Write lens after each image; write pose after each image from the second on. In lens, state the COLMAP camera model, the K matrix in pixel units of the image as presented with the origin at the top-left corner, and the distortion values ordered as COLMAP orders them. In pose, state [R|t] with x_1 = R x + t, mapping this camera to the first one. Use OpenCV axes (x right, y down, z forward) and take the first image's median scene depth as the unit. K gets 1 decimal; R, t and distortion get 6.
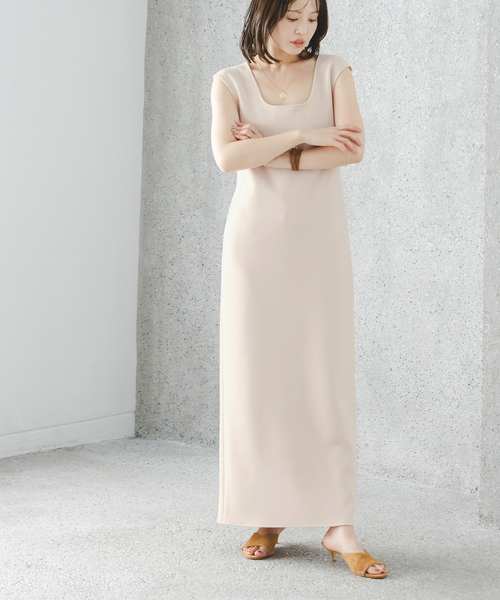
lens RADIAL K [[1604.1, 0, 250.3], [0, 1604.1, 300.0], [0, 0, 1]] dist [-0.082396, 0.000000]
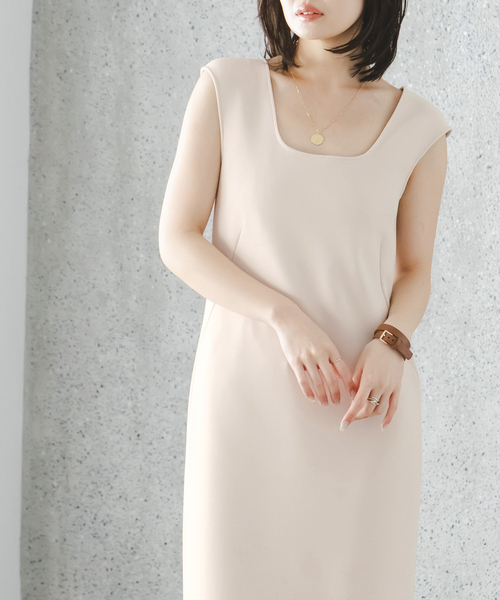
lens RADIAL K [[1501.8, 0, 249.9], [0, 1501.8, 300.1], [0, 0, 1]] dist [-0.068891, 0.000000]
pose [[0.999822, -0.009369, -0.016390, 0.018037], [0.008715, 0.999181, -0.039526, -0.048219], [0.016746, 0.039376, 0.999084, 0.480291]]
